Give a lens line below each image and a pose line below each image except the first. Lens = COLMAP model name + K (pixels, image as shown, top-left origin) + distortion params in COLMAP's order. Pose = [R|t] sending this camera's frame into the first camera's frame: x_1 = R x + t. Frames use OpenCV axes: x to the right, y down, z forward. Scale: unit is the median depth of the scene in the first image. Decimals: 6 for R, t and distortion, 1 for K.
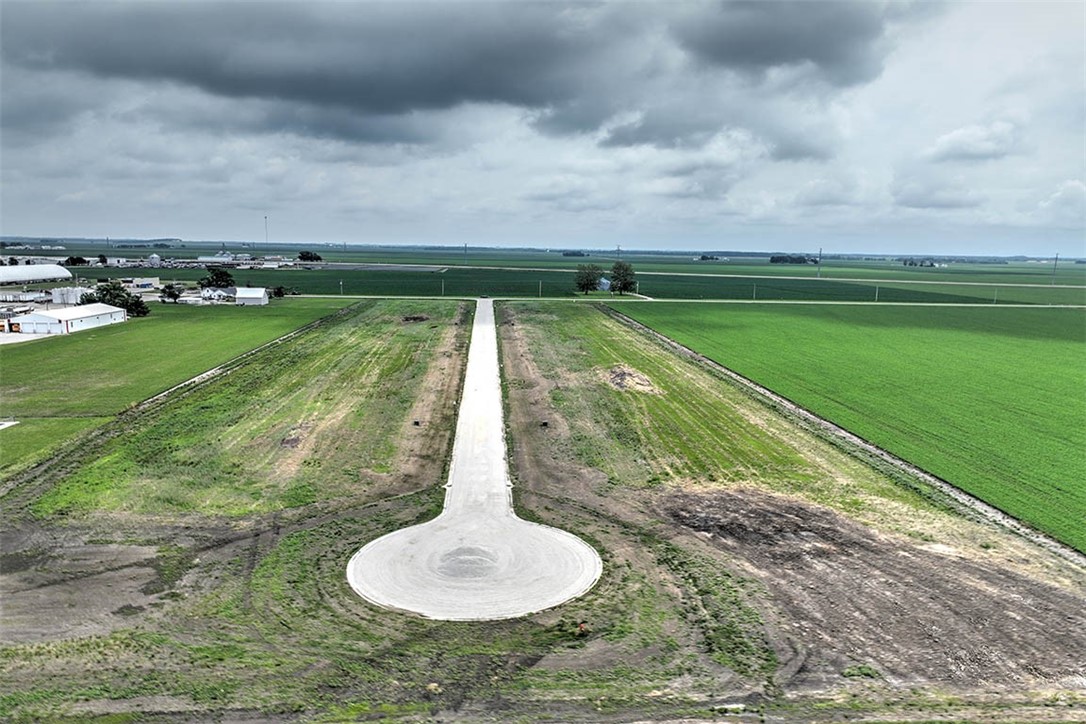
lens RADIAL K [[762.1, 0, 543.5], [0, 762.1, 364.0], [0, 0, 1]] dist [0.004445, 0.010758]
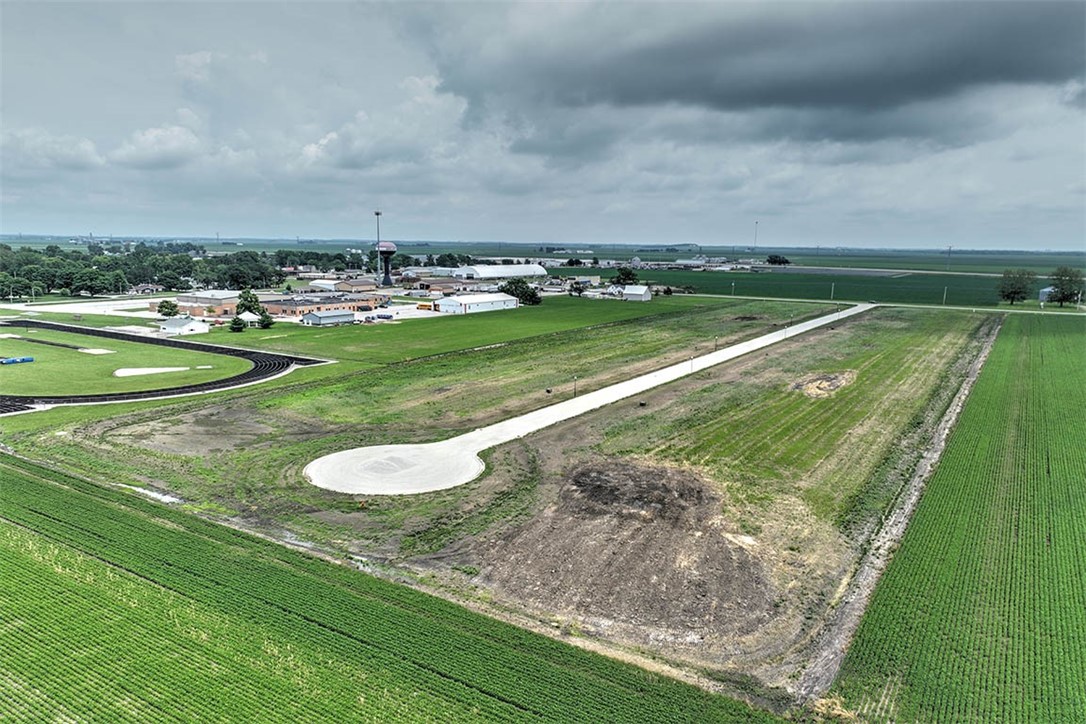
lens RADIAL K [[762.1, 0, 544.3], [0, 762.1, 359.9], [0, 0, 1]] dist [0.004445, 0.010758]
pose [[0.800451, 0.084425, -0.593422, 0.716358], [-0.090680, 0.995692, 0.019339, 0.006405], [0.592499, 0.038332, 0.804659, 0.012587]]
